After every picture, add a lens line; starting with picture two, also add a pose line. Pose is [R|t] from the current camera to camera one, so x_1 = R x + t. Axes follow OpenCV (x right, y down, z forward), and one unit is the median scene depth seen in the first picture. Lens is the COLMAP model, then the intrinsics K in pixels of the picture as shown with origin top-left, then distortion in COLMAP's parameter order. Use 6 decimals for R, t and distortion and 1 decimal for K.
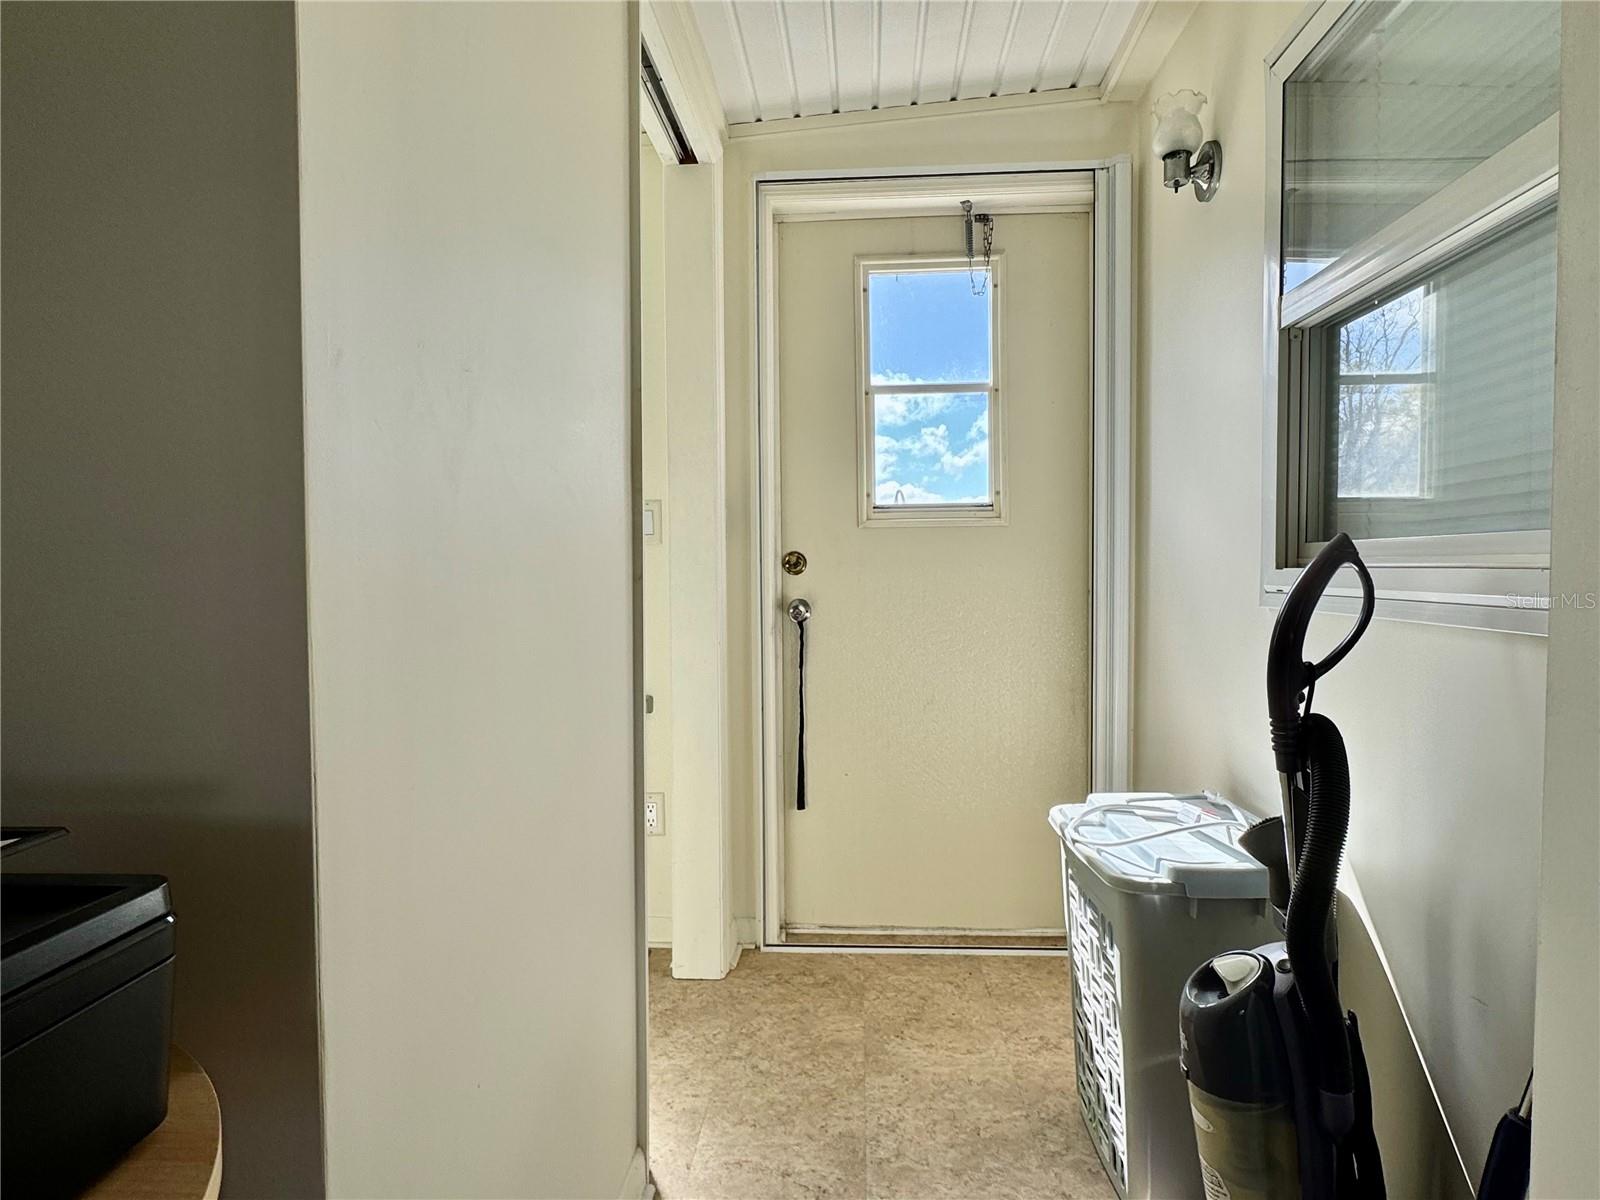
lens RADIAL K [[886.6, 0, 803.7], [0, 886.6, 600.8], [0, 0, 1]] dist [-0.001174, -0.000052]
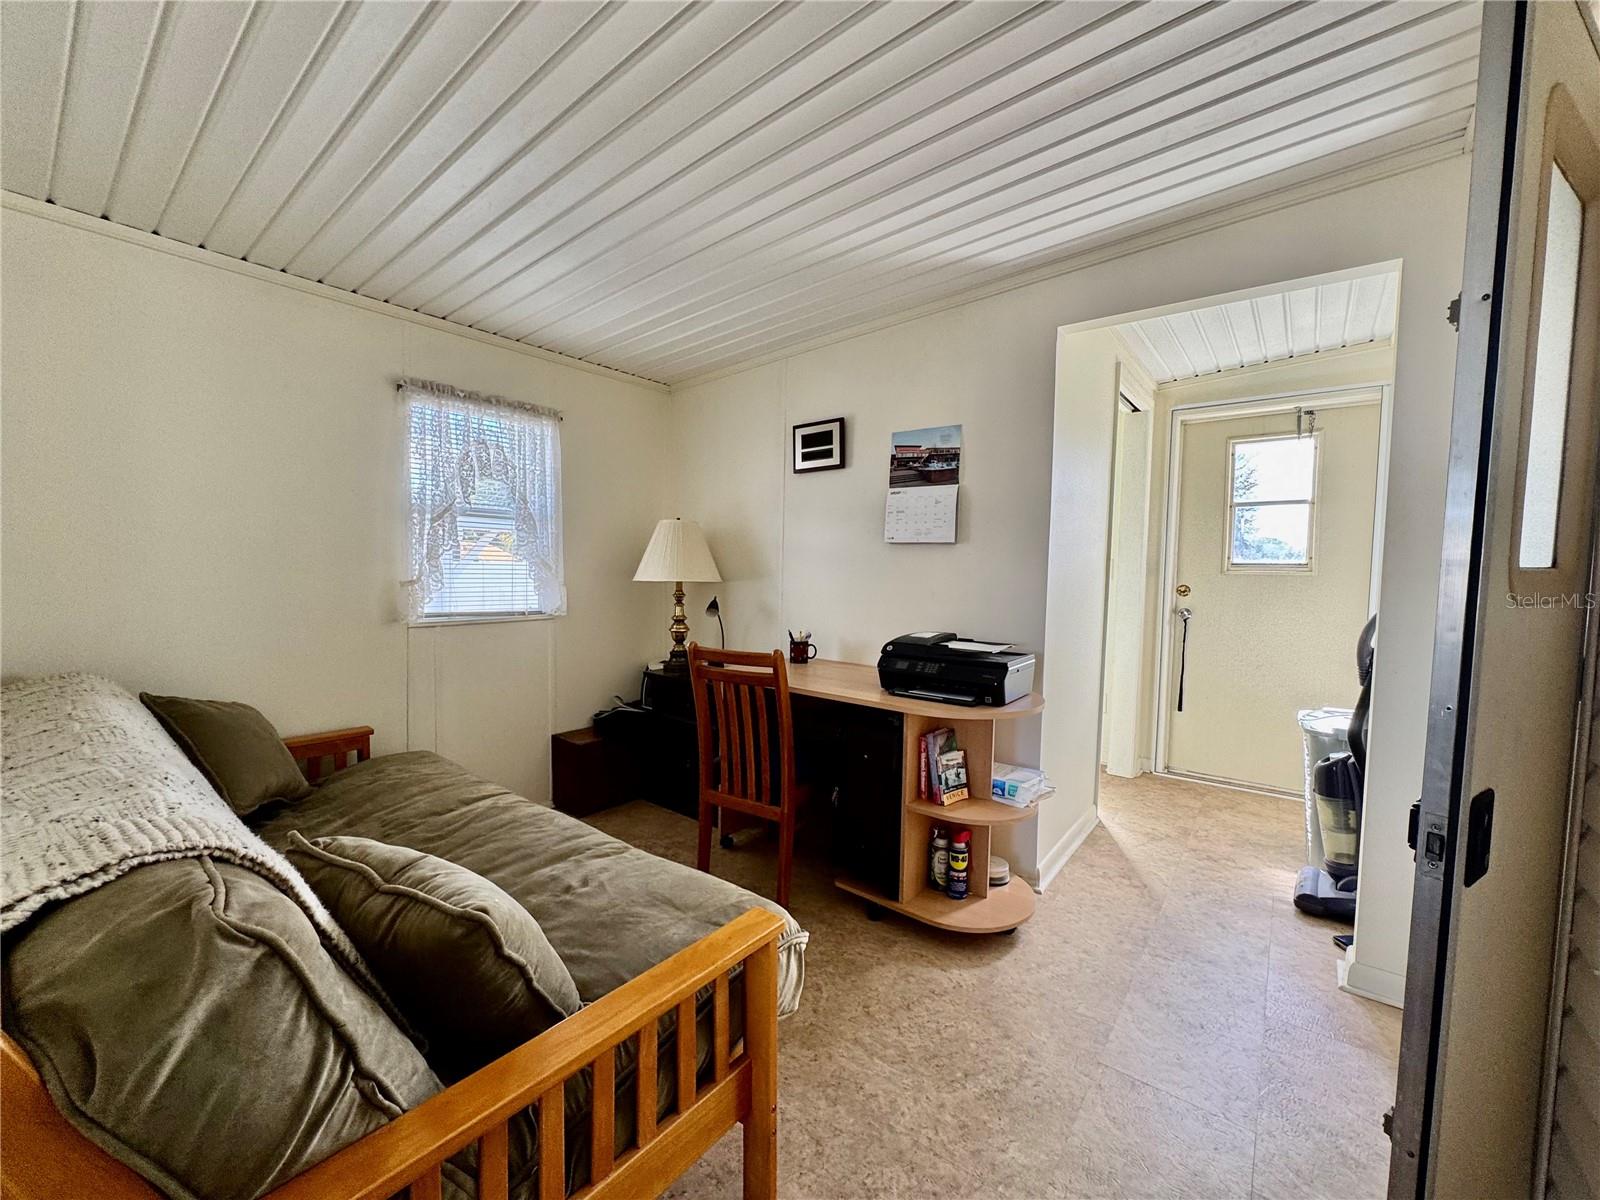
lens RADIAL K [[642.7, 0, 803.9], [0, 642.7, 604.2], [0, 0, 1]] dist [-0.002497, -0.000068]
pose [[0.833080, 0.054063, -0.550504, 0.081218], [-0.042463, 0.998526, 0.033801, -0.025428], [0.551520, -0.004783, 0.834148, -0.747576]]
